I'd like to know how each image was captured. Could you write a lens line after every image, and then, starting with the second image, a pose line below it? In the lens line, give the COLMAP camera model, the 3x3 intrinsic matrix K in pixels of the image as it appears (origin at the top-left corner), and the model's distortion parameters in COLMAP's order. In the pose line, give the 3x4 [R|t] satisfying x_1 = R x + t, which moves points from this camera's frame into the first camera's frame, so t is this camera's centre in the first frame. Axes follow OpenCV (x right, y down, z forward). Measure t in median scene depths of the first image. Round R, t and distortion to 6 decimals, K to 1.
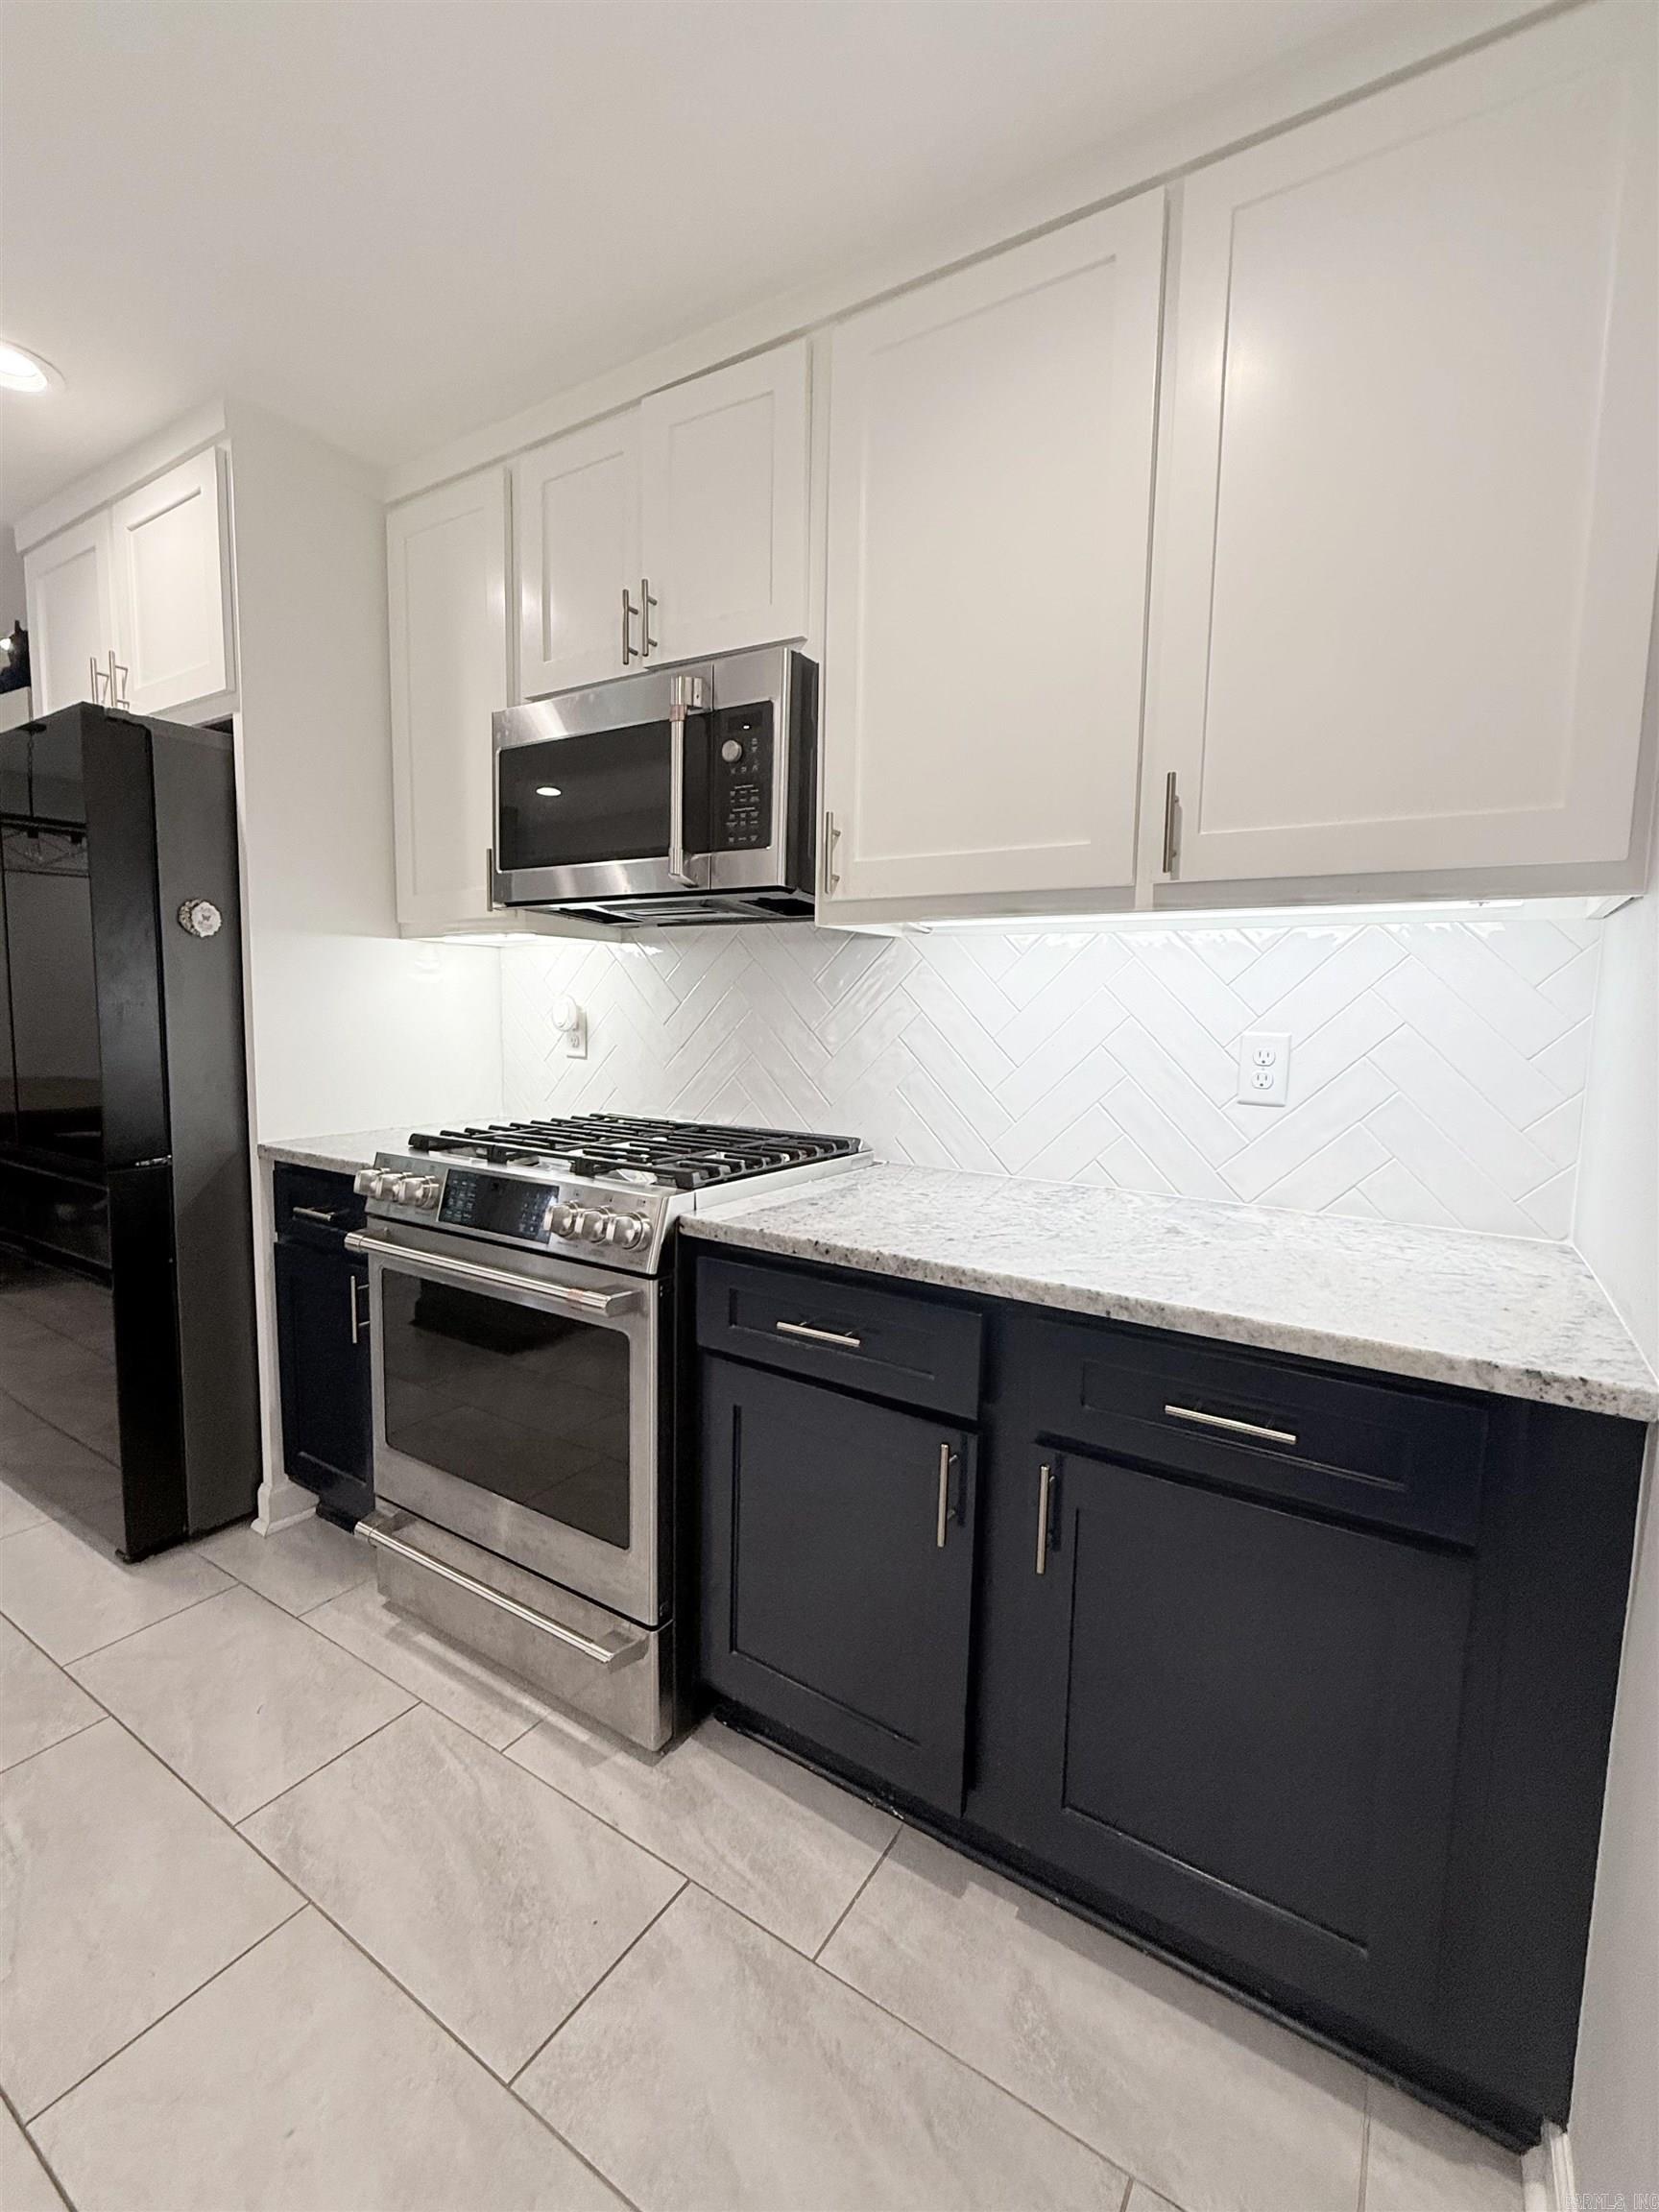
lens RADIAL K [[942.6, 0, 875.4], [0, 942.6, 1079.1], [0, 0, 1]] dist [0.012305, 0.000030]
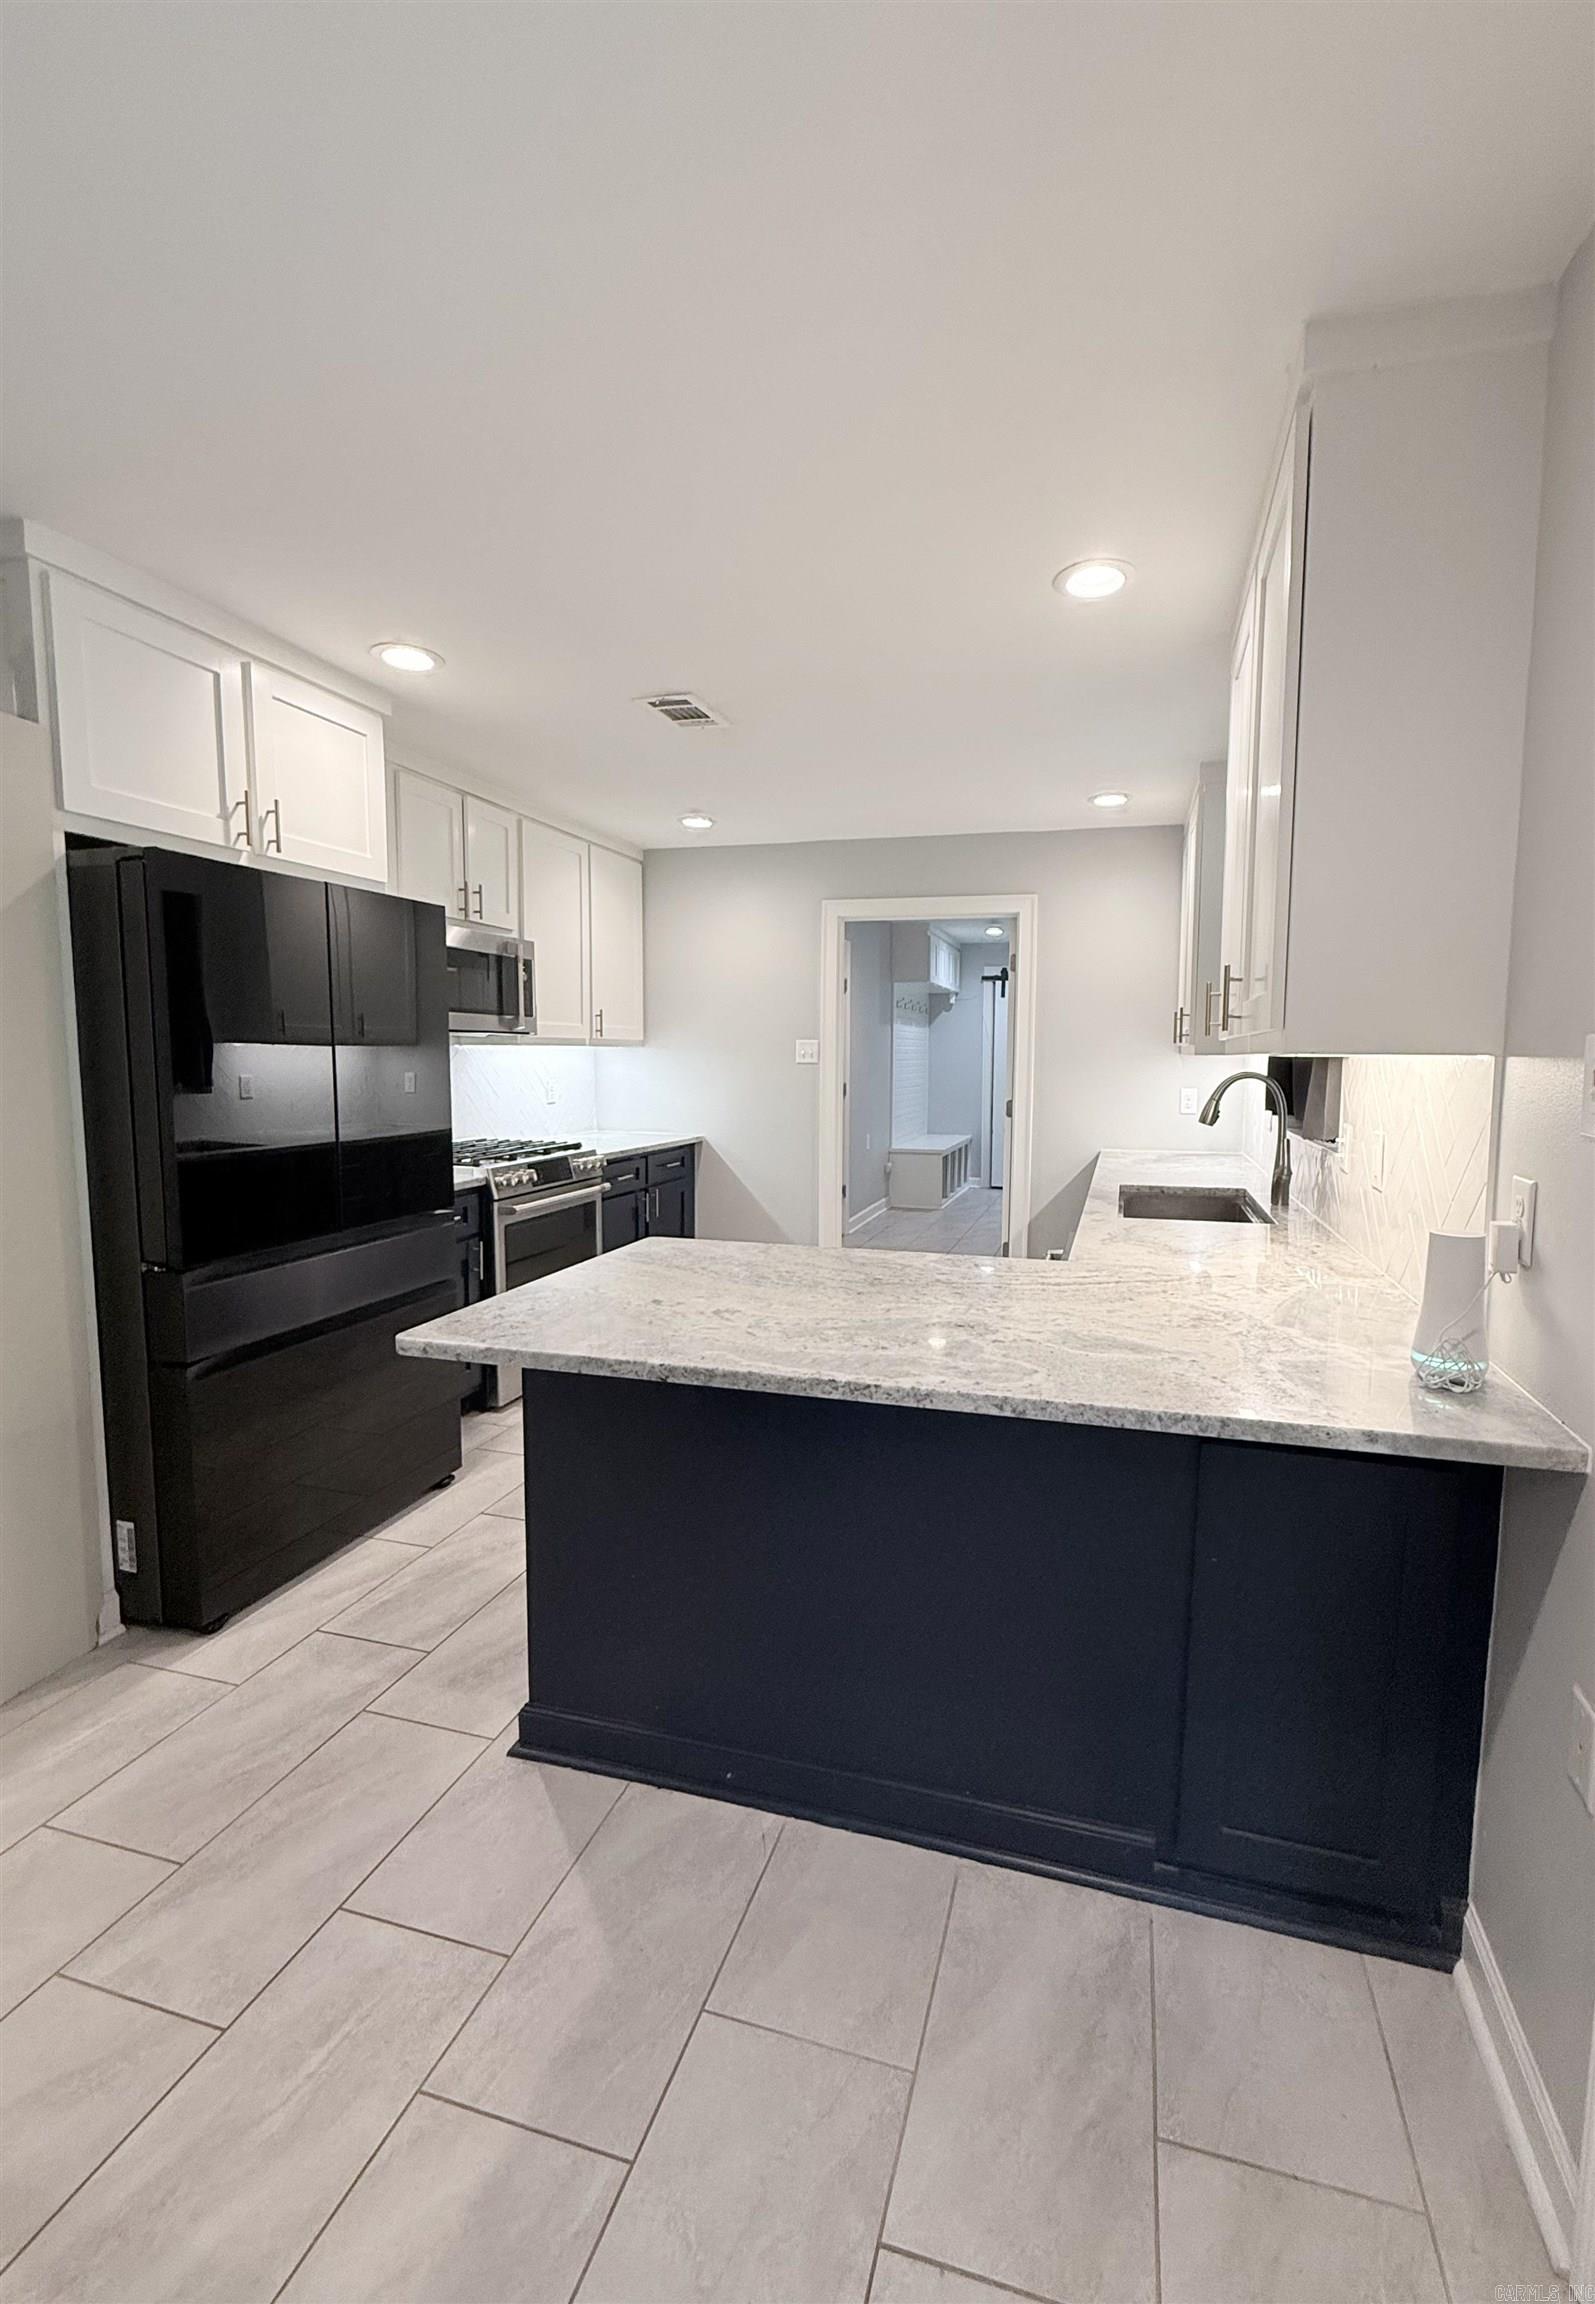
lens RADIAL K [[1099.1, 0, 797.5], [0, 1099.1, 1152.0], [0, 0, 1]] dist [0.000338, -0.000130]
pose [[-0.222317, -0.114350, 0.968245, -3.142476], [0.059806, 0.989629, 0.130607, -0.232927], [-0.973138, 0.086943, -0.213173, 0.972681]]
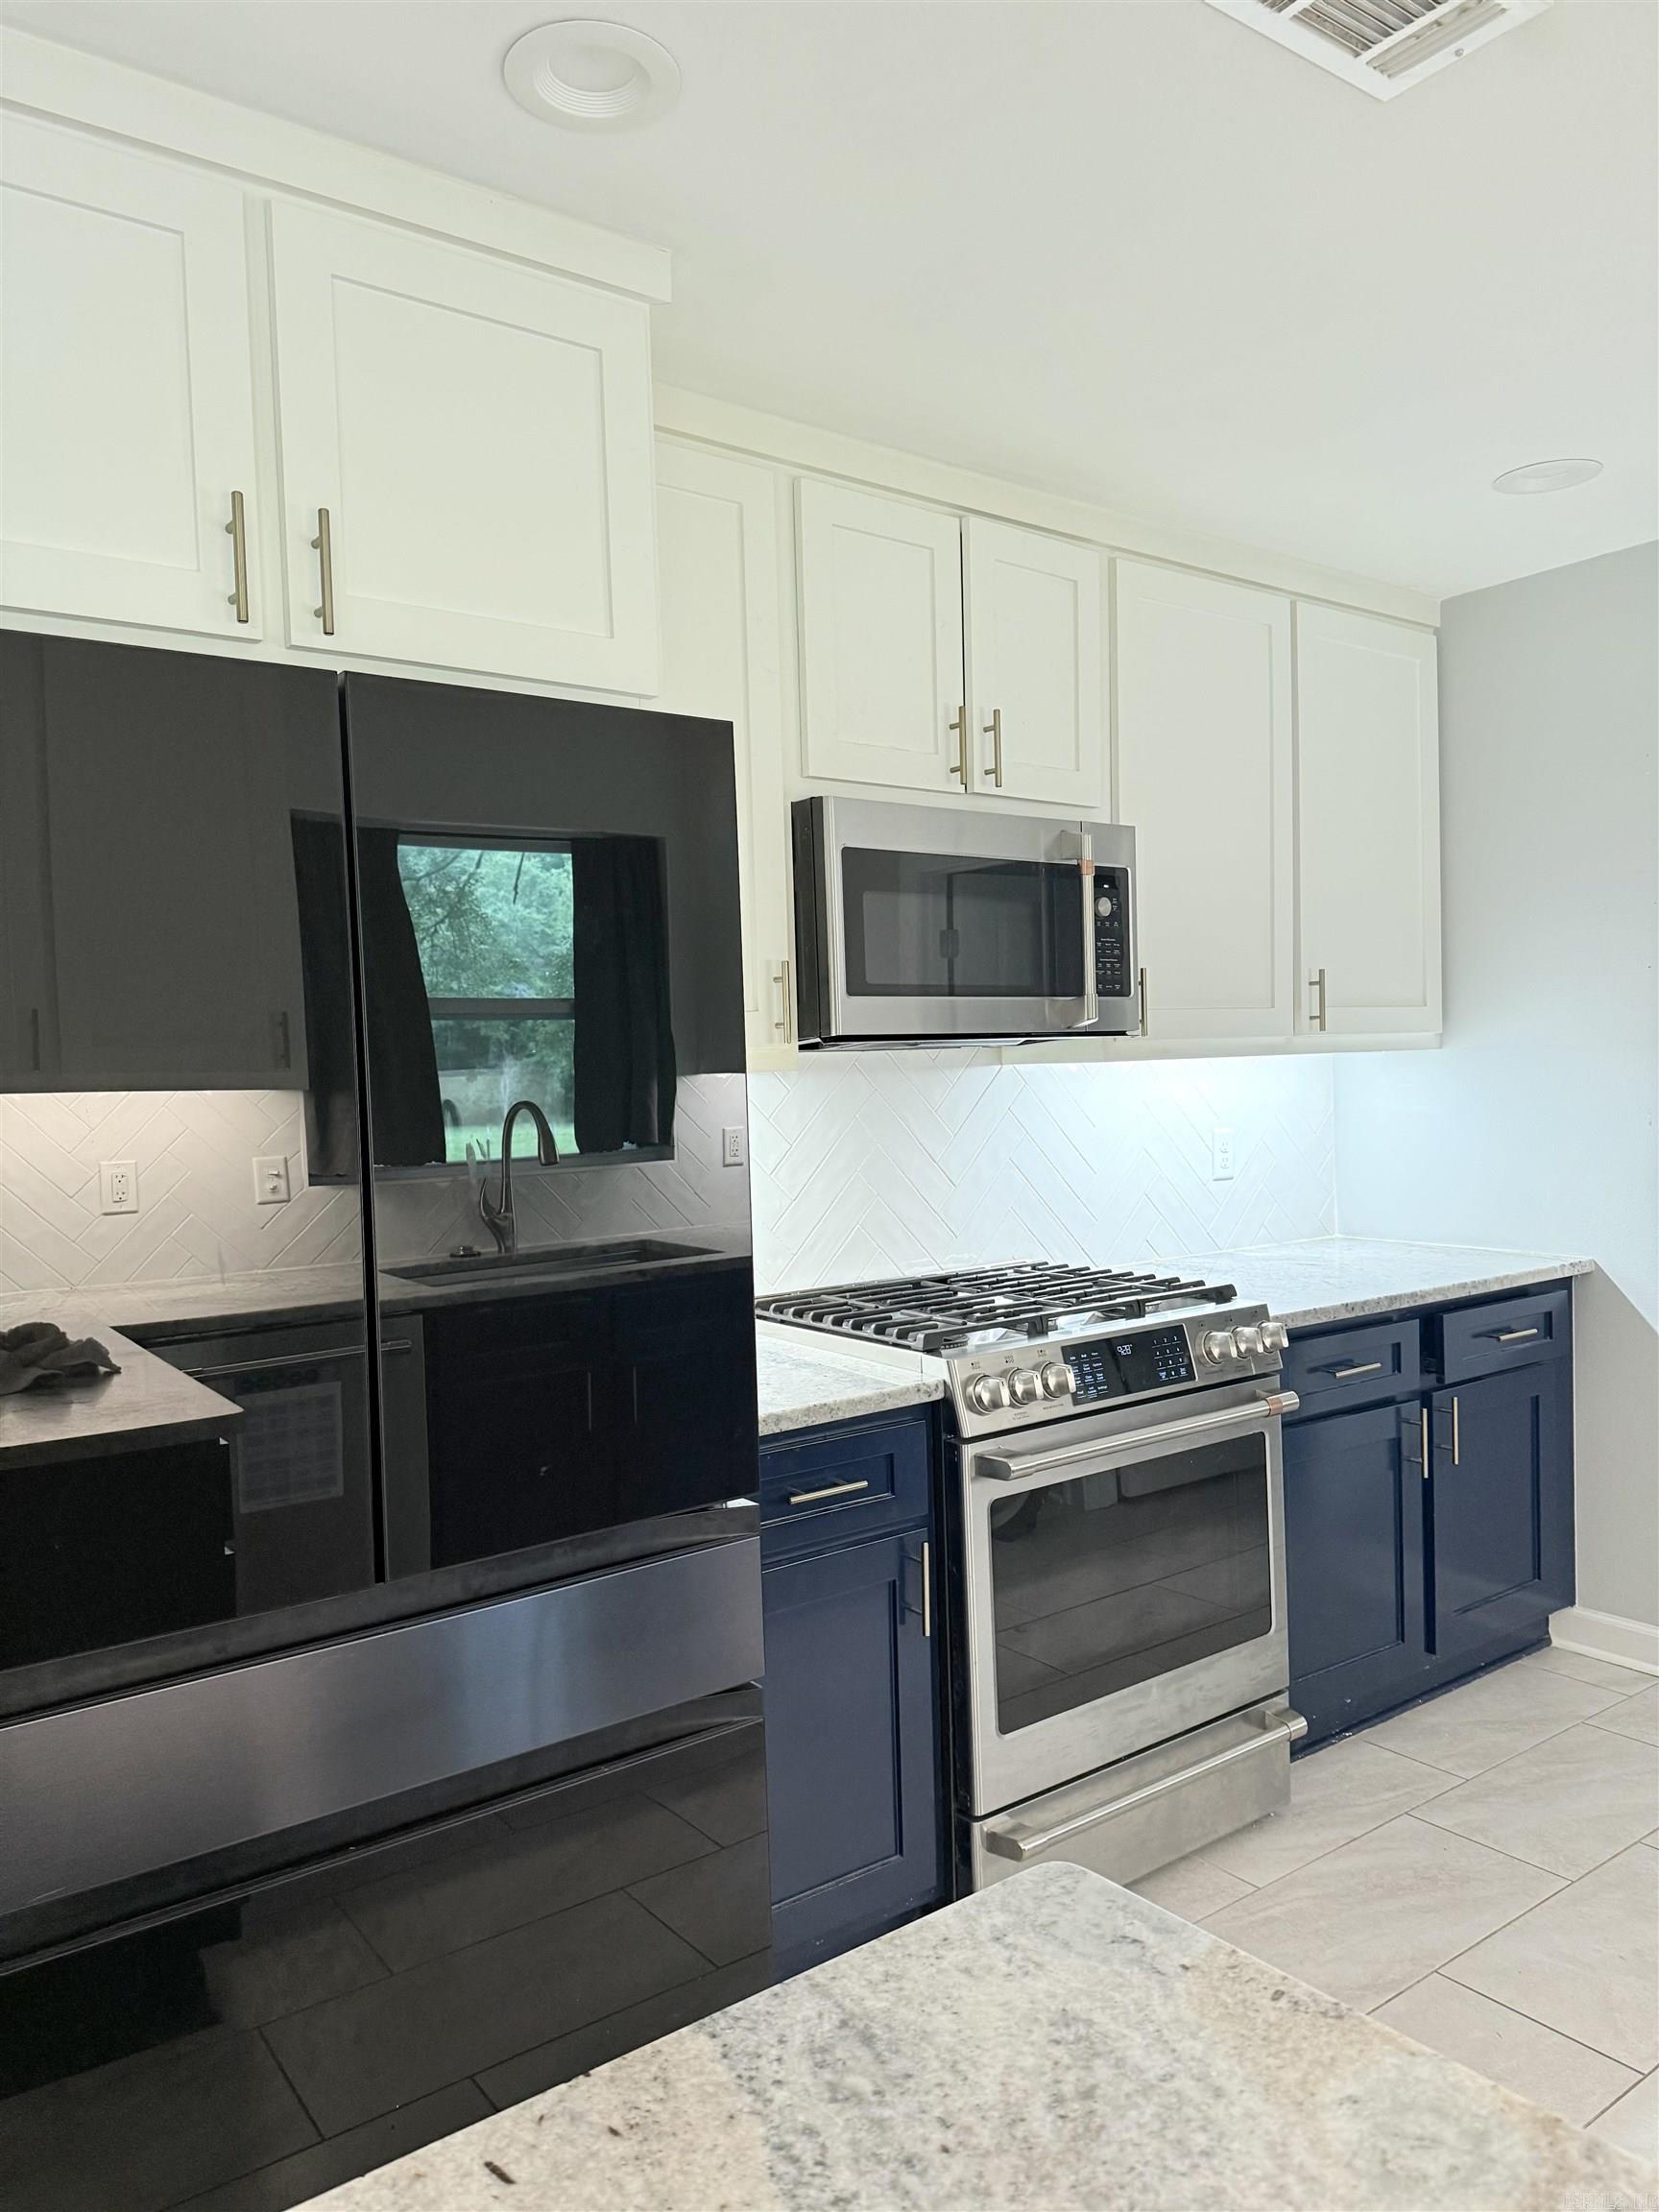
lens RADIAL K [[1591.1, 0, 829.5], [0, 1591.1, 1106.0], [0, 0, 1]] dist [0.128419, -0.001525]
pose [[0.360857, -0.057458, 0.930849, -2.013970], [0.109169, 0.993841, 0.019025, -0.193355], [-0.926210, 0.094755, 0.364908, 0.656201]]
